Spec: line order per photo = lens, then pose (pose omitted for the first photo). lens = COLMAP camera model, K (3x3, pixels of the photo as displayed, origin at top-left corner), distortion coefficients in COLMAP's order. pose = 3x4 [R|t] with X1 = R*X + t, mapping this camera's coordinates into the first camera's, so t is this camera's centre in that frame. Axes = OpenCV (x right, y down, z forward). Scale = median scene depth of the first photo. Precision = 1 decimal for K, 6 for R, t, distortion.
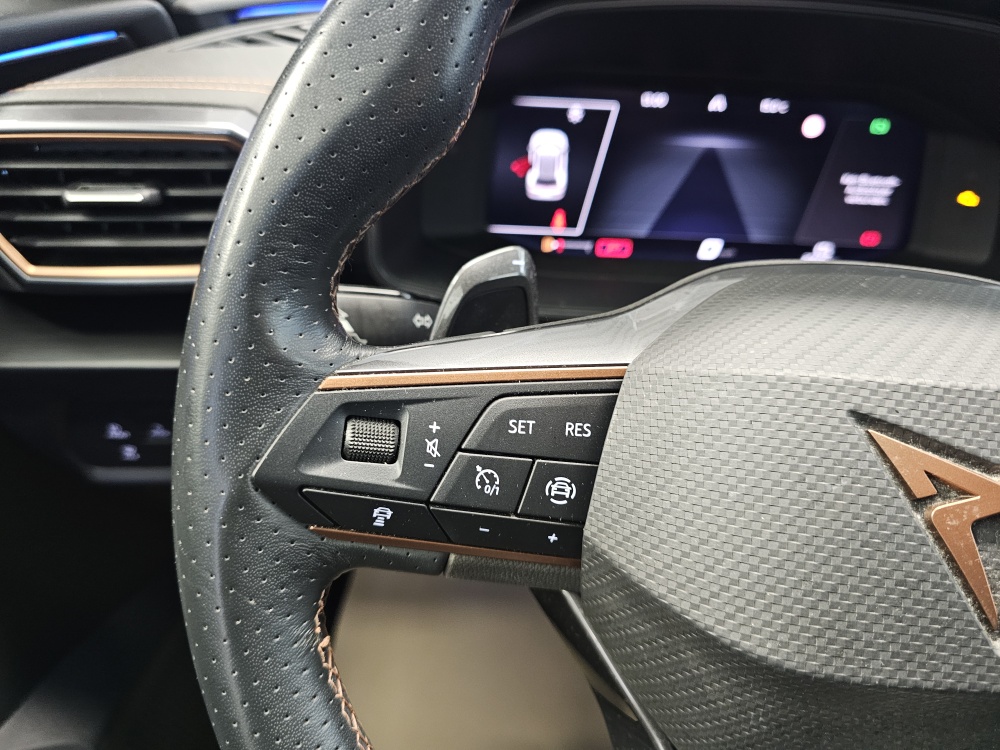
lens RADIAL K [[711.6, 0, 500.0], [0, 711.6, 375.0], [0, 0, 1]] dist [-0.021794, -0.004876]
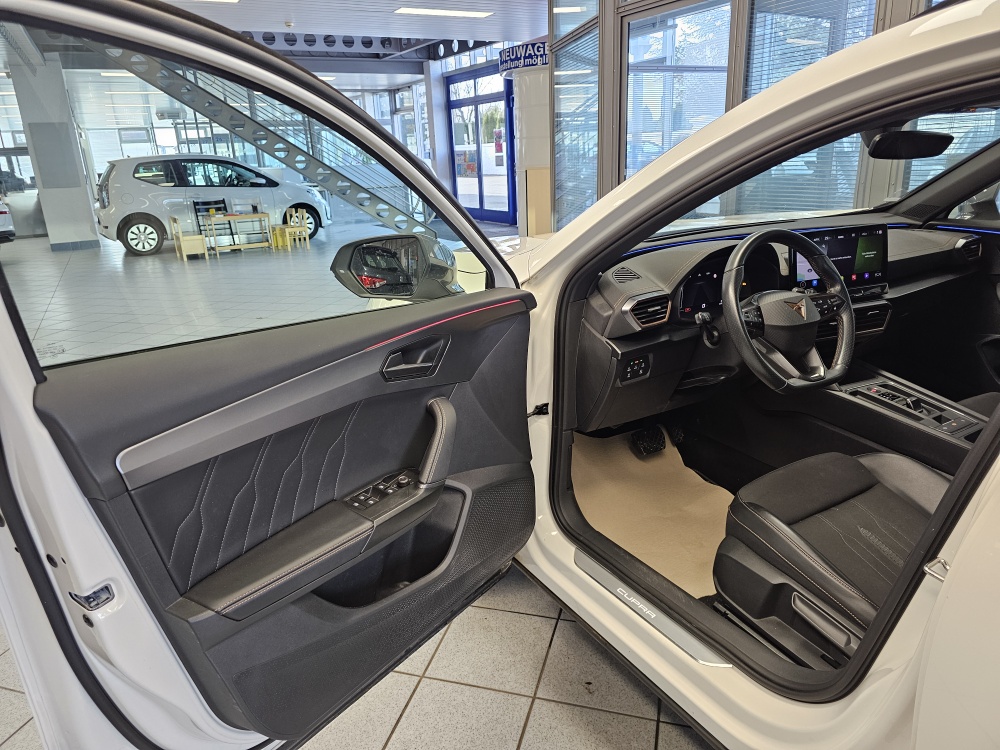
lens RADIAL K [[694.1, 0, 480.7], [0, 694.1, 379.7], [0, 0, 1]] dist [0.004557, -0.006169]
pose [[0.857843, -0.237924, 0.455519, -5.755741], [0.331468, 0.933520, -0.136637, 0.736650], [-0.392727, 0.268203, 0.879678, -4.099104]]
